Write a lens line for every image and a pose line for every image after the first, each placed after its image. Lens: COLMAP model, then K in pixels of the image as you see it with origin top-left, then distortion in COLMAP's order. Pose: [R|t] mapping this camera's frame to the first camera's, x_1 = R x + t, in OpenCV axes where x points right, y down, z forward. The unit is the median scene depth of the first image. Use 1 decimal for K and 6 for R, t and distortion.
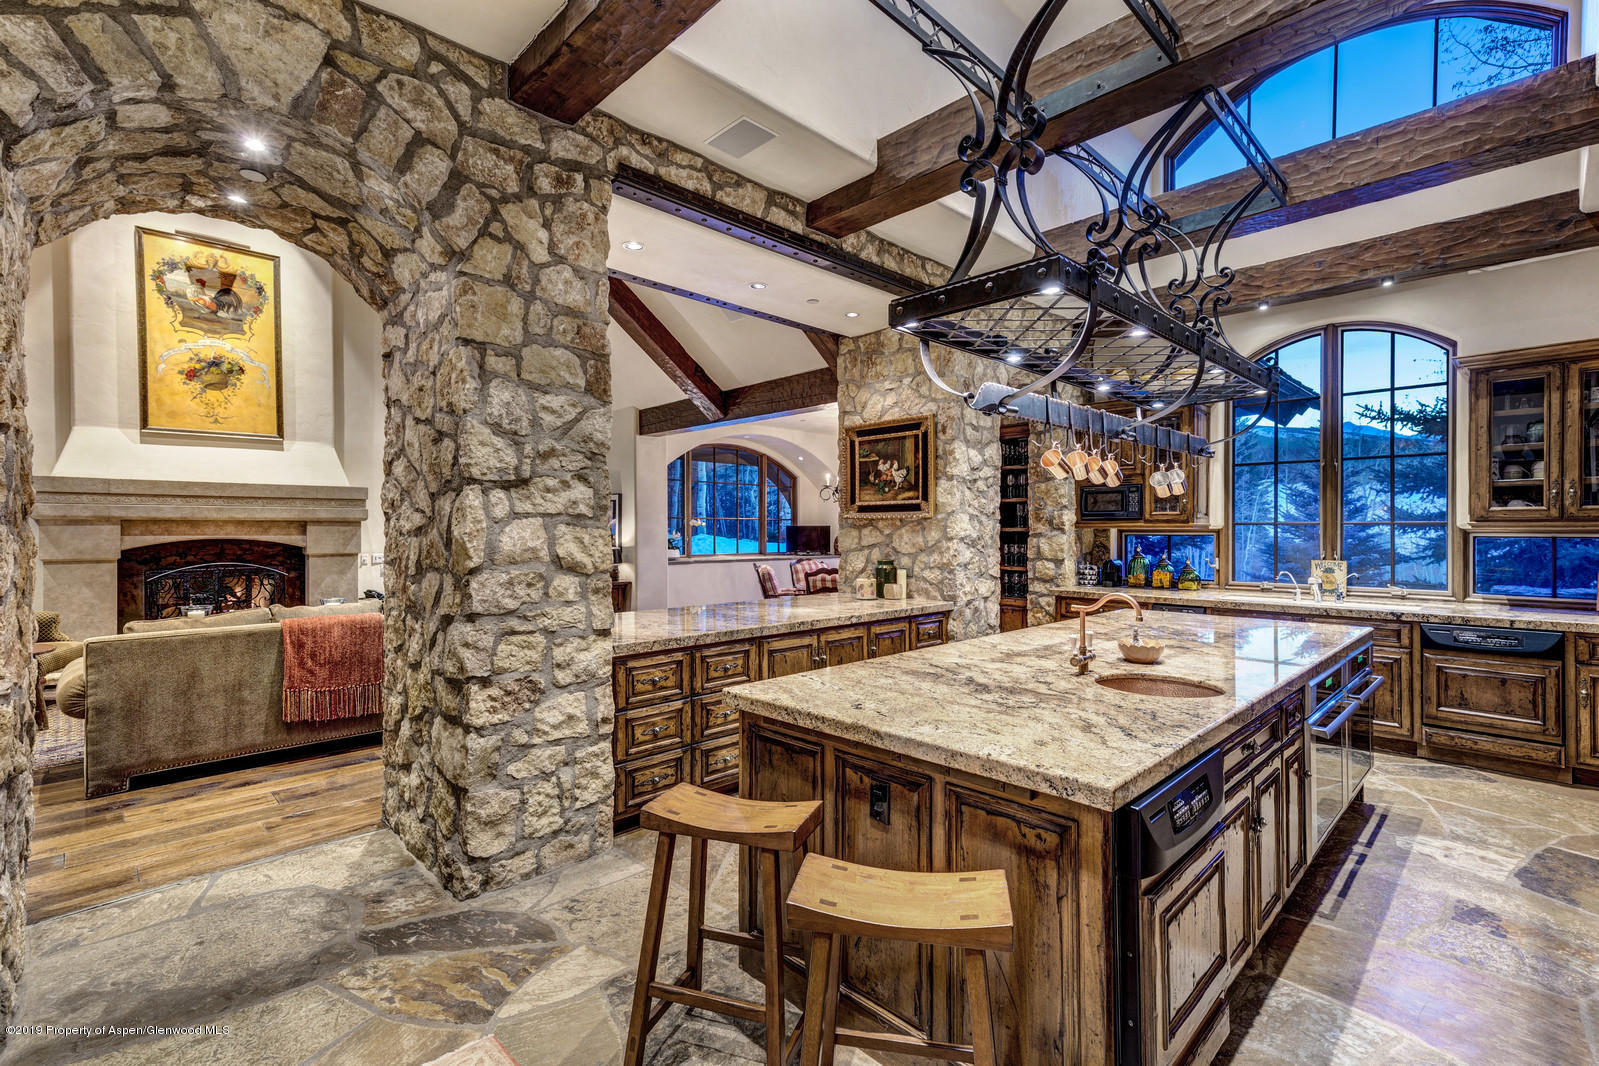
lens RADIAL K [[725.5, 0, 797.0], [0, 725.5, 532.3], [0, 0, 1]] dist [0.014692, 0.000313]
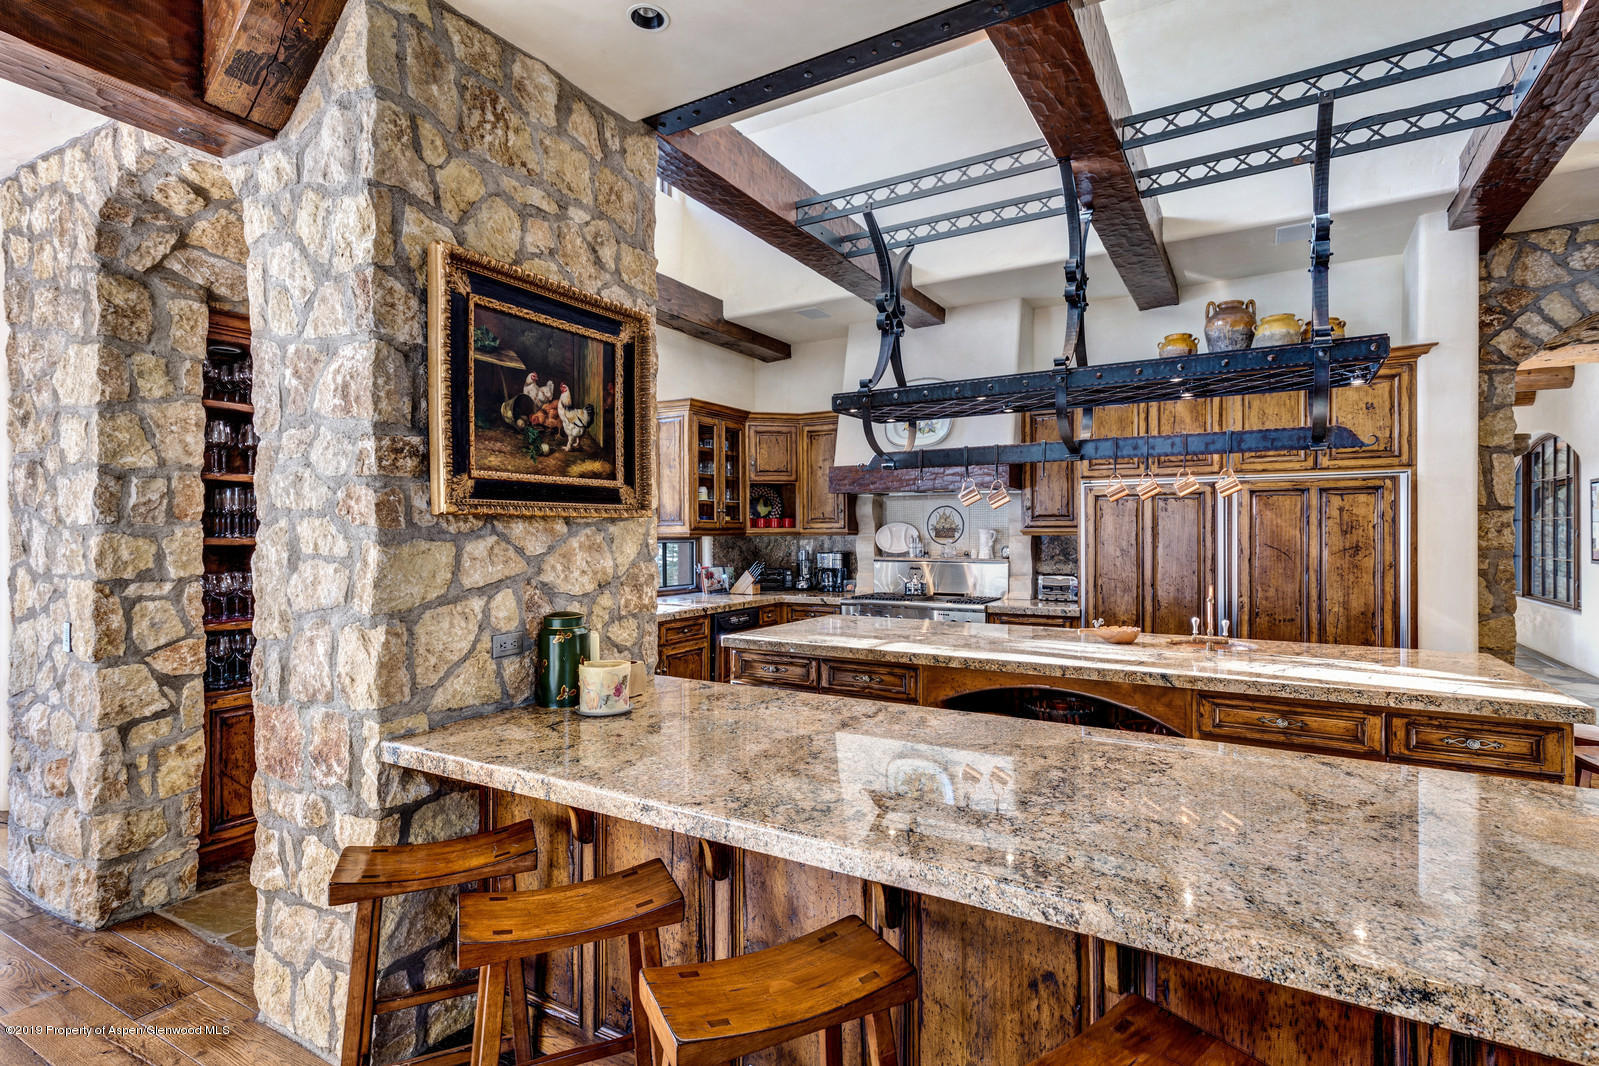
lens RADIAL K [[781.5, 0, 796.8], [0, 781.5, 531.7], [0, 0, 1]] dist [0.001063, 0.000397]
pose [[-0.252040, 0.002727, 0.967713, -0.413780], [0.007001, 0.999975, -0.000995, -0.010679], [-0.967692, 0.006525, -0.252053, 1.154907]]
